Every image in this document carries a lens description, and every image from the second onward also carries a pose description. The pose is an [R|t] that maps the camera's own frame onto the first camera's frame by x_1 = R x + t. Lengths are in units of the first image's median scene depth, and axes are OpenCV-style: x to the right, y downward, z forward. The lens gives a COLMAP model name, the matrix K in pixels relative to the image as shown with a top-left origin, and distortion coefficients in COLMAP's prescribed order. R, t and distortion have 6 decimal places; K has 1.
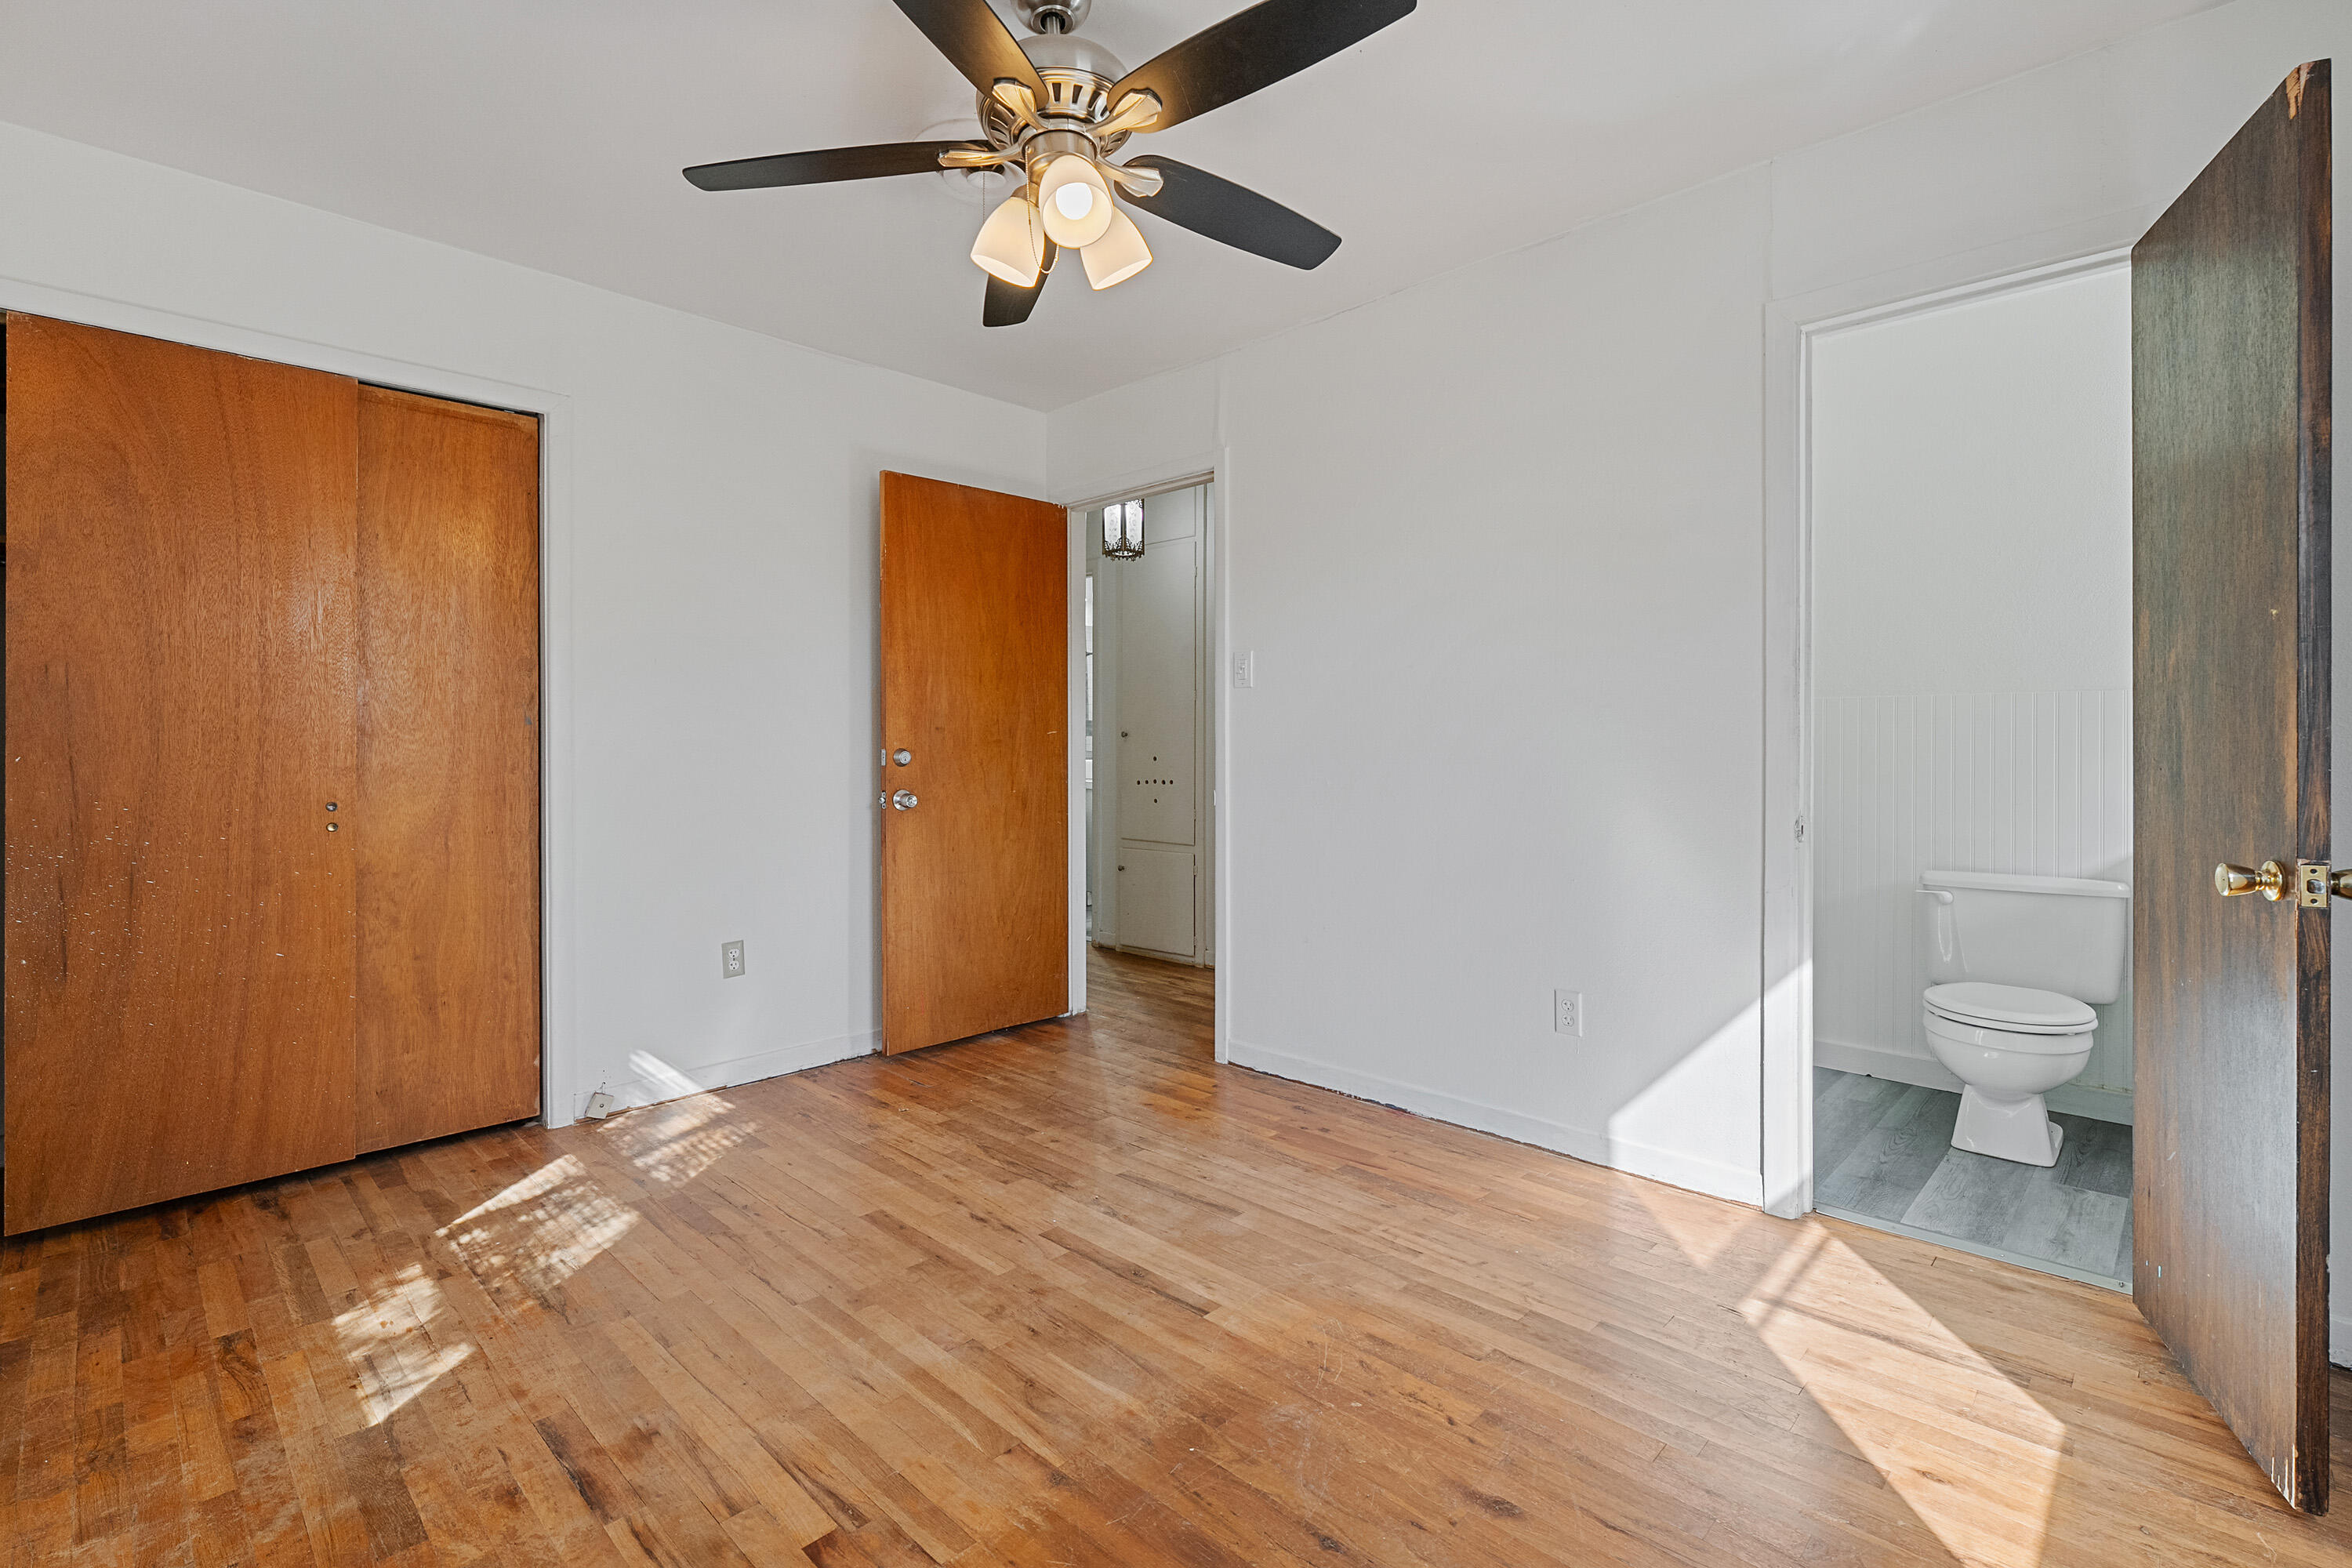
lens RADIAL K [[1055.2, 0, 1176.2], [0, 1055.2, 772.6], [0, 0, 1]] dist [-0.000894, -0.001088]
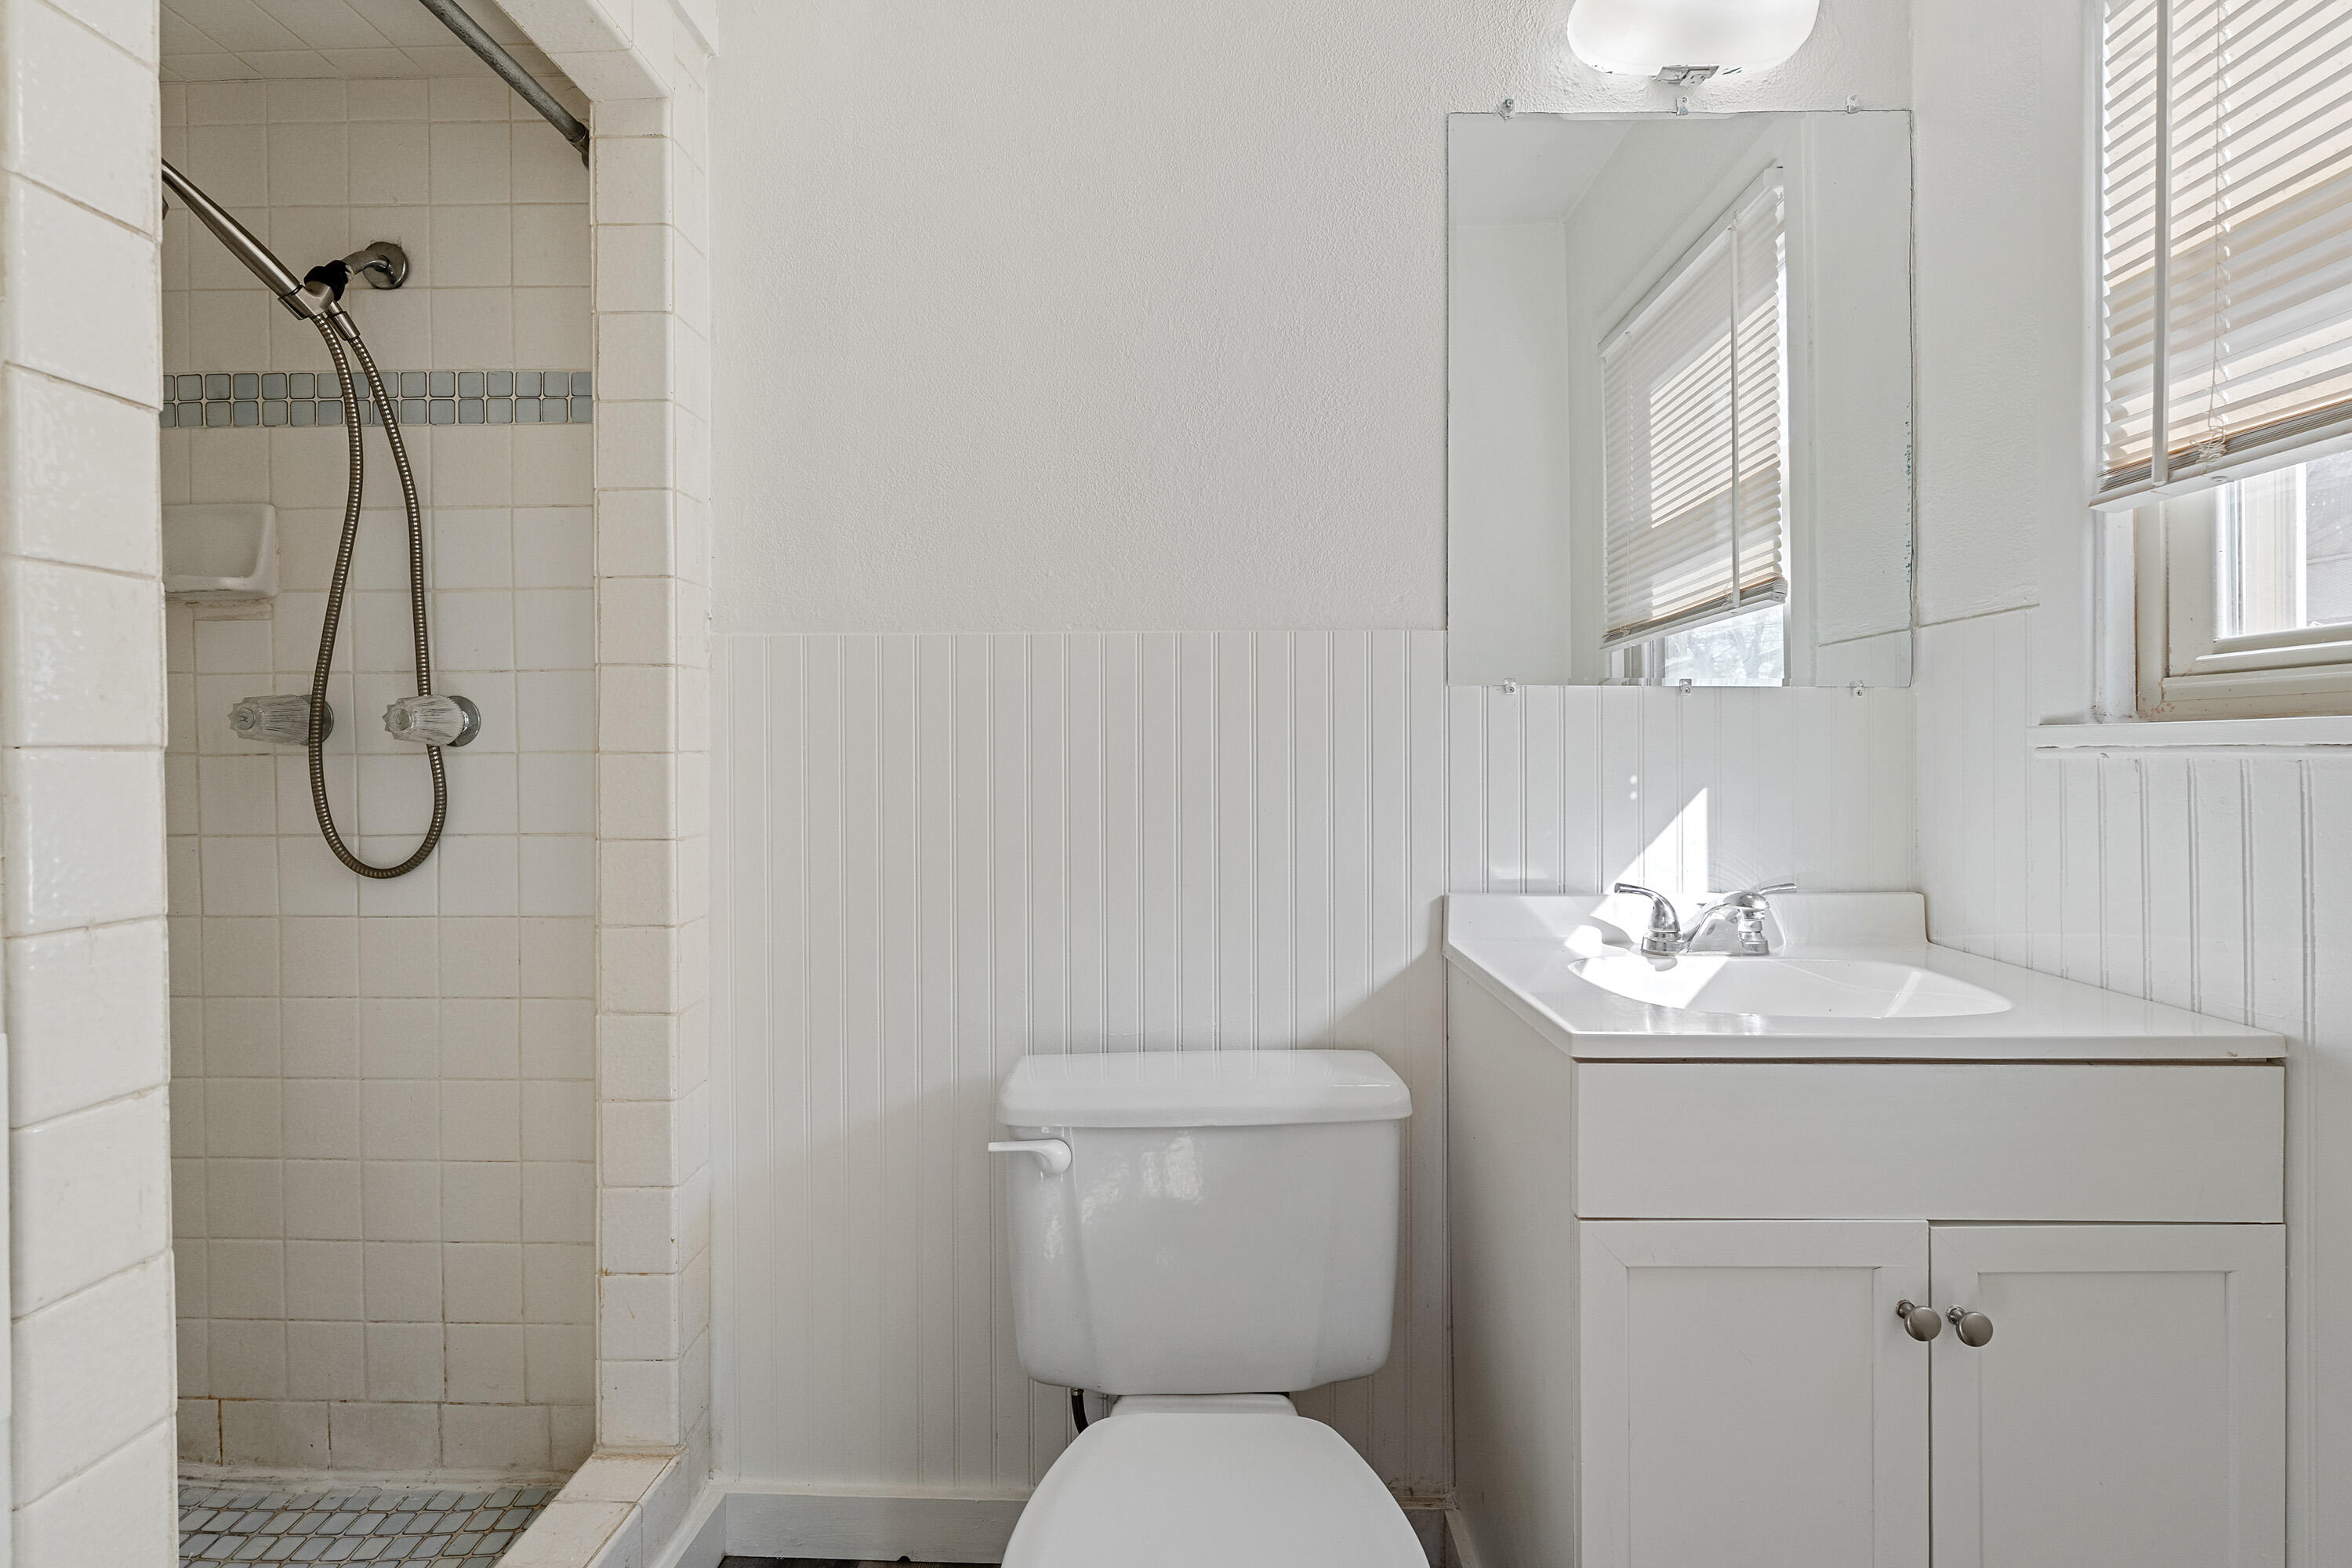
lens RADIAL K [[1055.2, 0, 1178.6], [0, 1055.2, 777.1], [0, 0, 1]] dist [-0.000894, -0.001088]
pose [[0.732212, -0.008034, 0.681030, 0.506467], [0.014143, 0.999894, -0.003411, -0.015652], [-0.680930, 0.012129, 0.732248, 0.691805]]
